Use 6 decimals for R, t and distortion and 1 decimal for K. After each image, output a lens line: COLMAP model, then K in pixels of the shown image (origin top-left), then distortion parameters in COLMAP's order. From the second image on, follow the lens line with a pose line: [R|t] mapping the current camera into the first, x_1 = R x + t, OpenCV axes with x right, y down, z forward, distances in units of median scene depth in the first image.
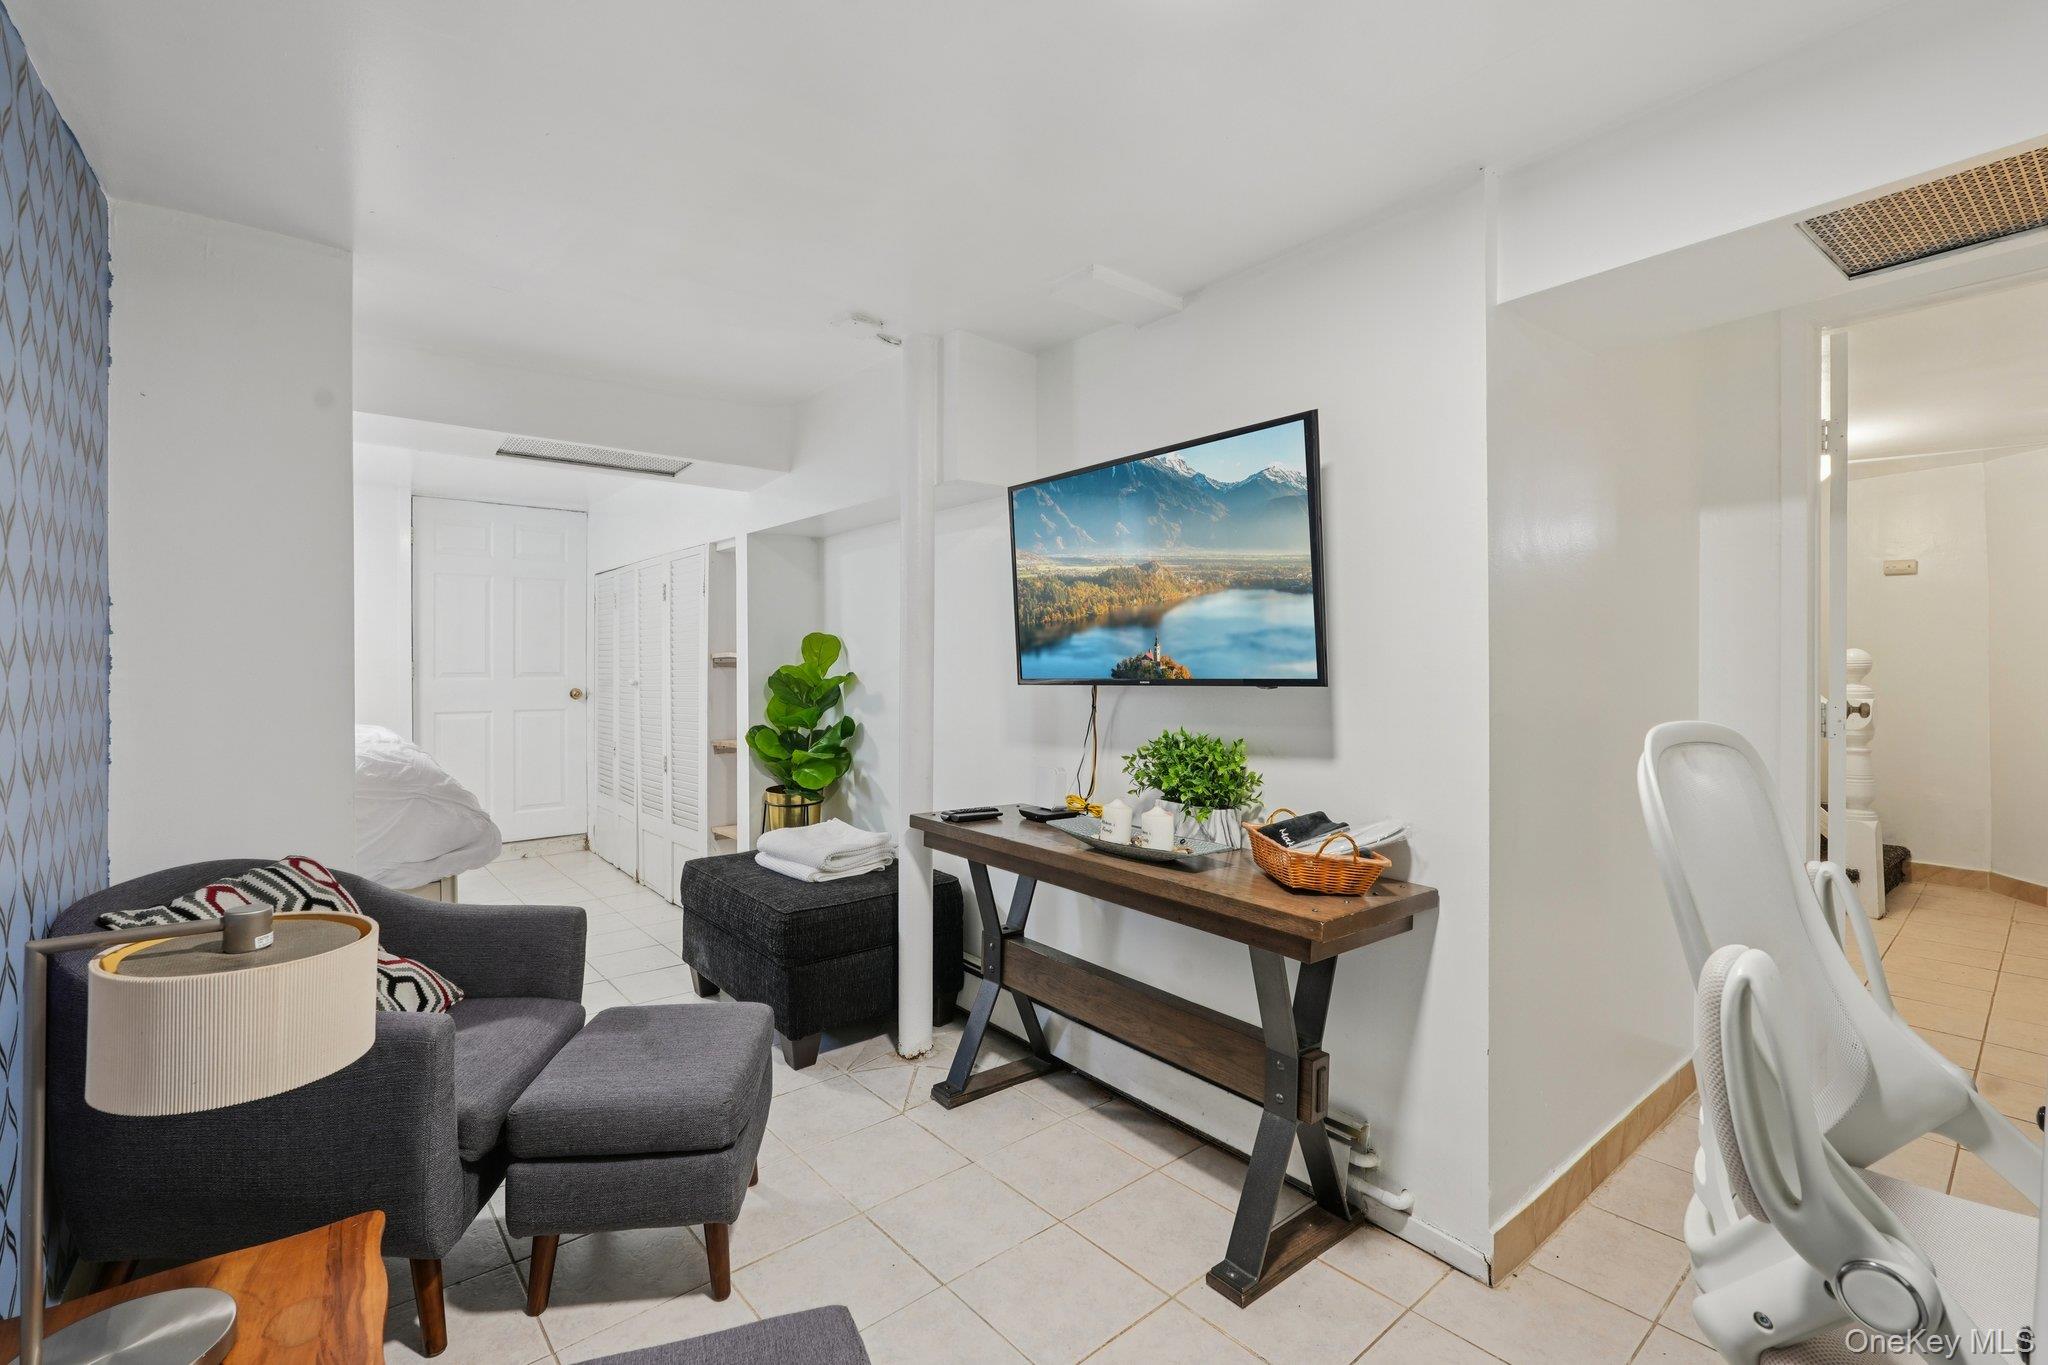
lens RADIAL K [[916.2, 0, 1009.1], [0, 916.2, 663.2], [0, 0, 1]] dist [-0.012005, 0.007201]
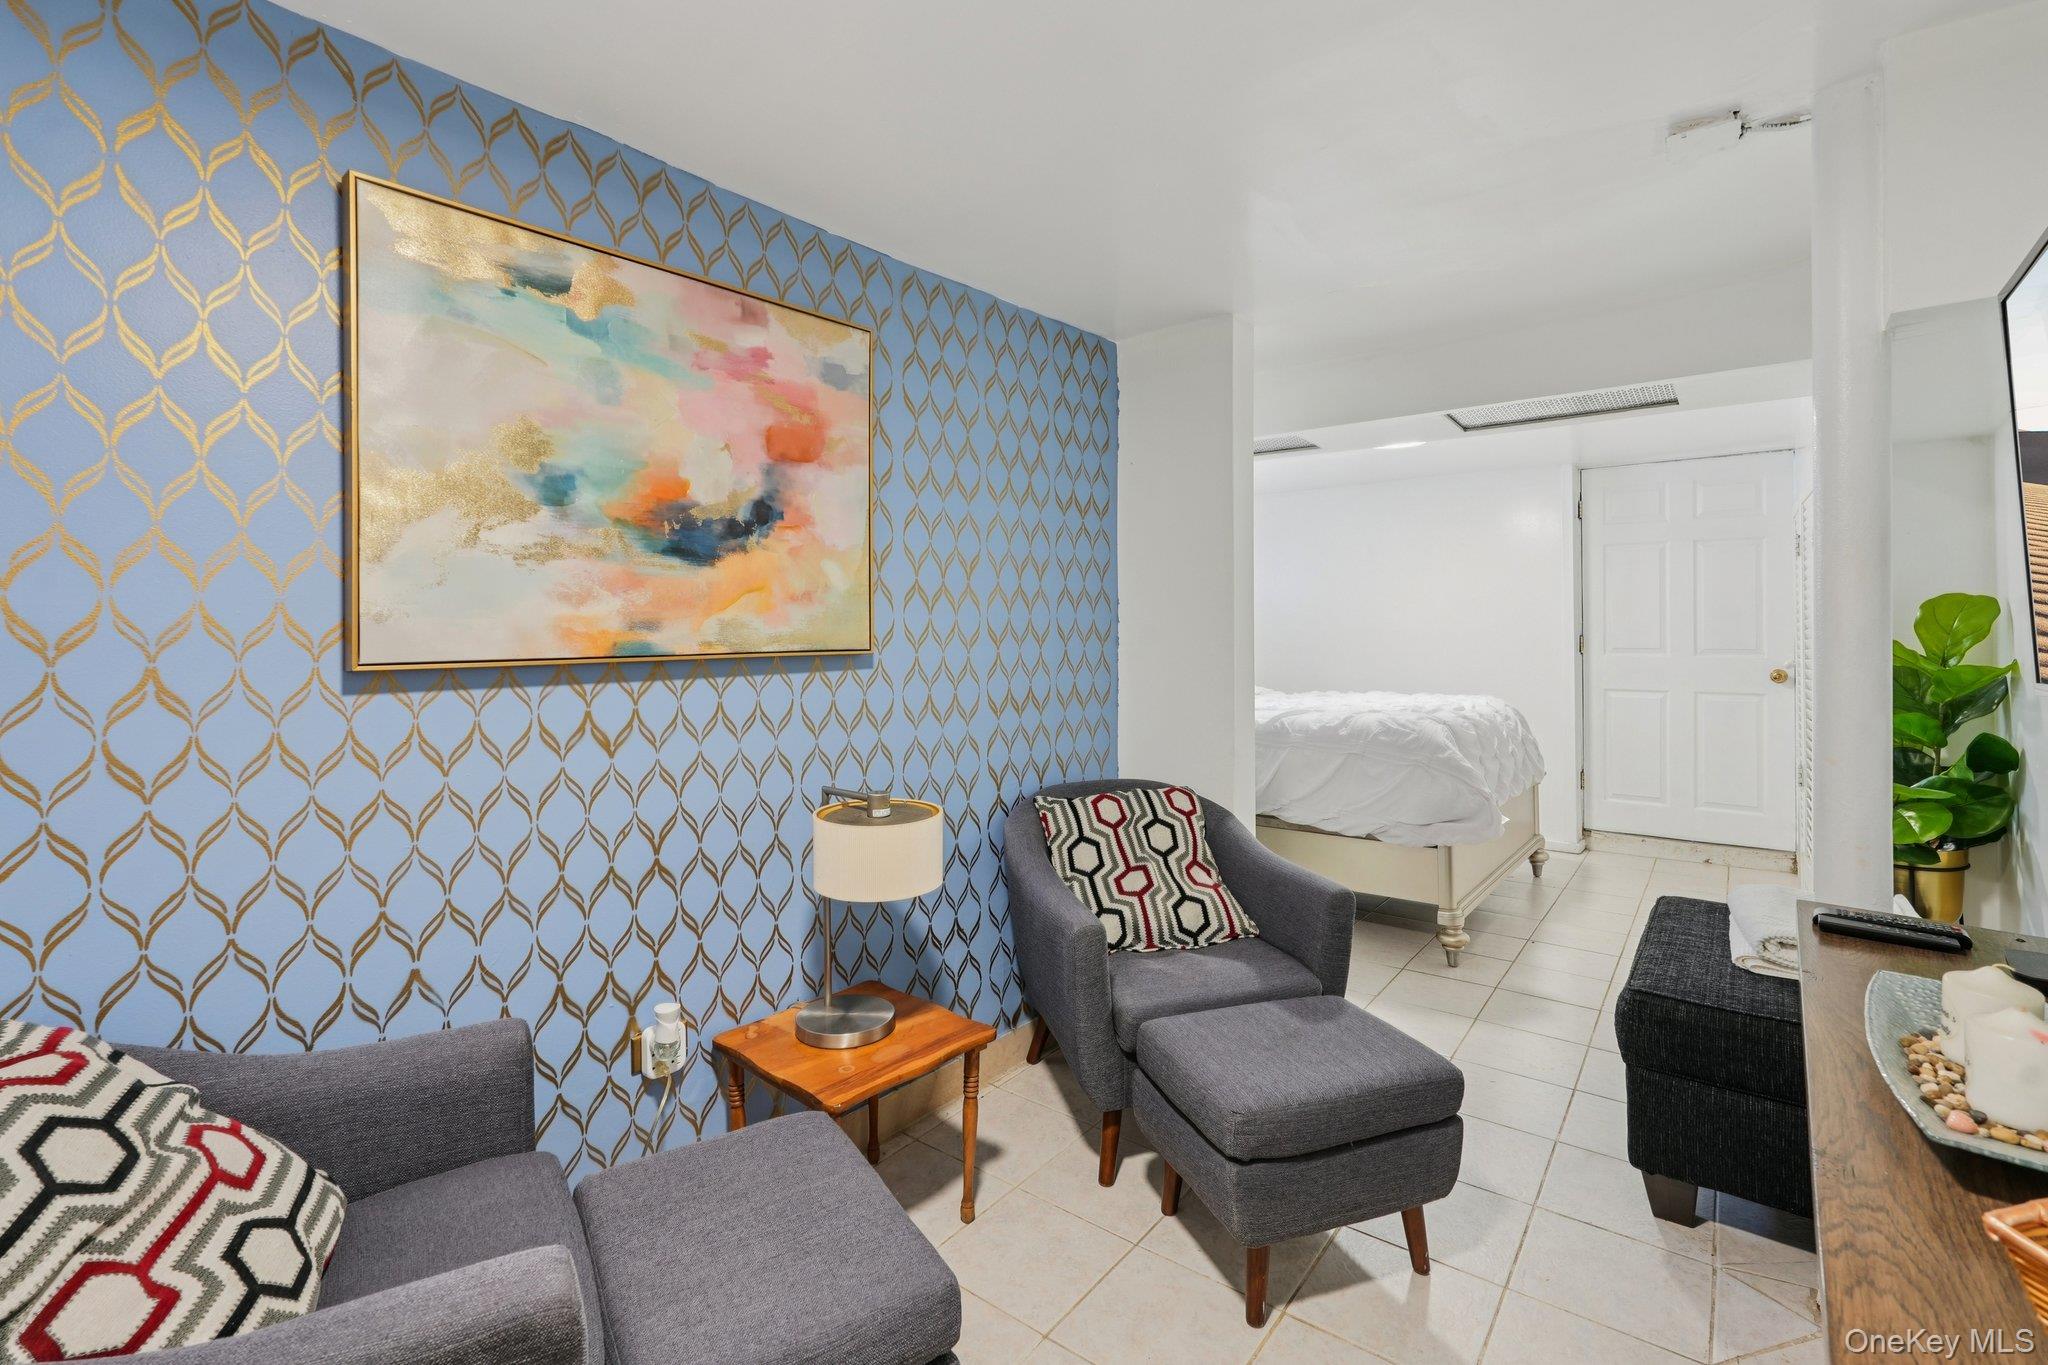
lens RADIAL K [[916.2, 0, 1021.3], [0, 916.2, 630.1], [0, 0, 1]] dist [-0.012005, 0.007201]
pose [[0.205589, -0.005919, -0.978621, 0.369329], [0.002279, 0.999982, -0.005569, -0.008880], [0.978636, -0.001085, 0.205598, 0.378483]]
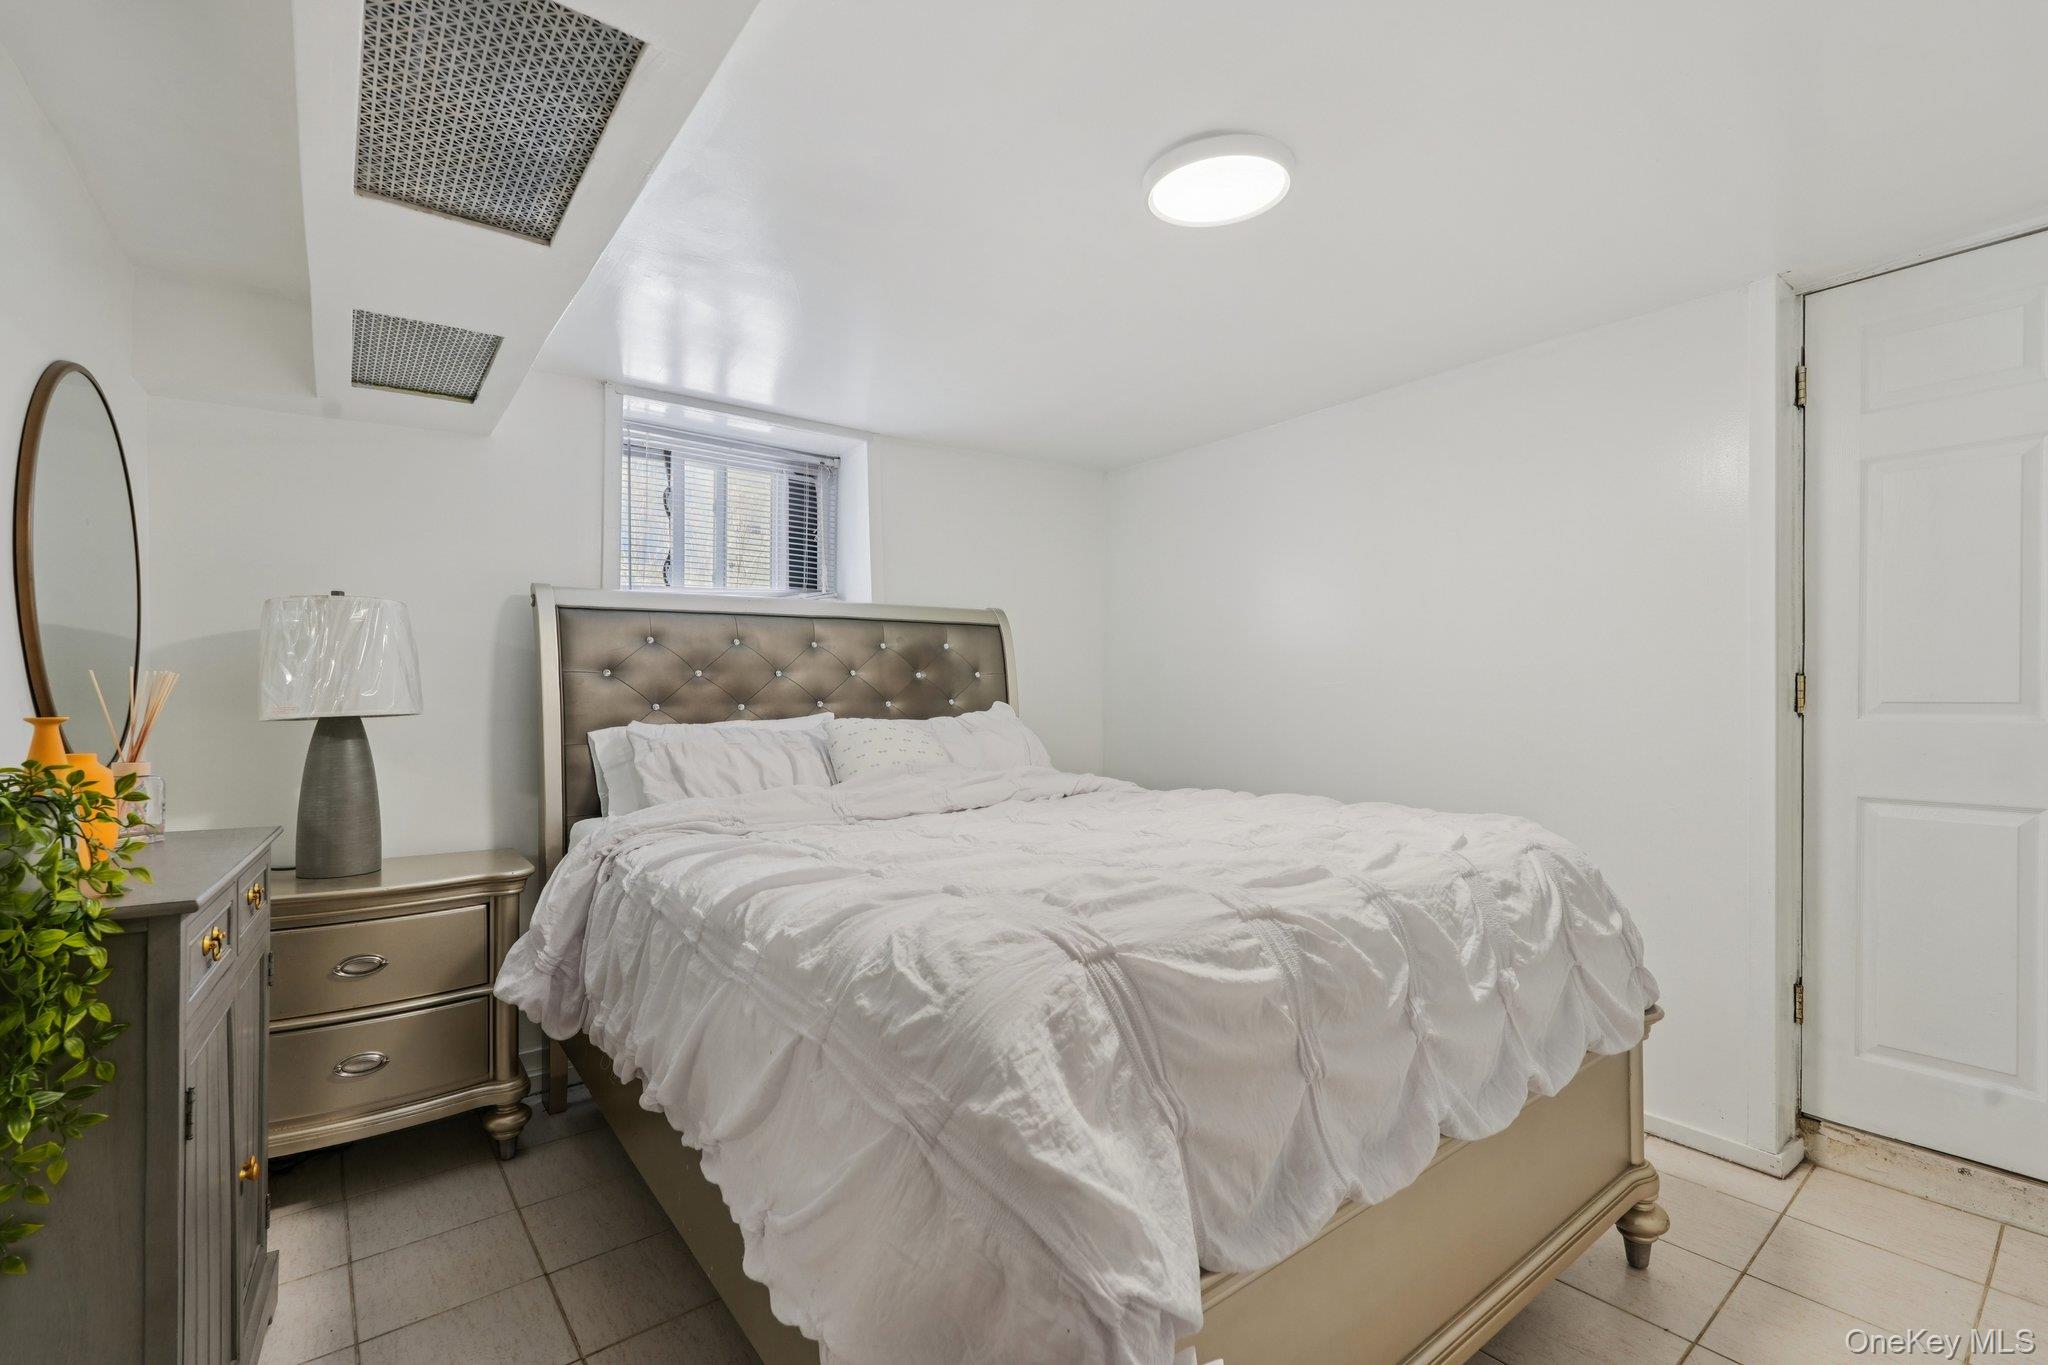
lens RADIAL K [[916.2, 0, 1027.4], [0, 916.2, 703.2], [0, 0, 1]] dist [-0.012005, 0.007201]
pose [[-0.014178, 0.010681, -0.999842, -0.410955], [0.006707, 0.999921, 0.010586, 0.008501], [0.999877, -0.006556, -0.014248, 1.219481]]
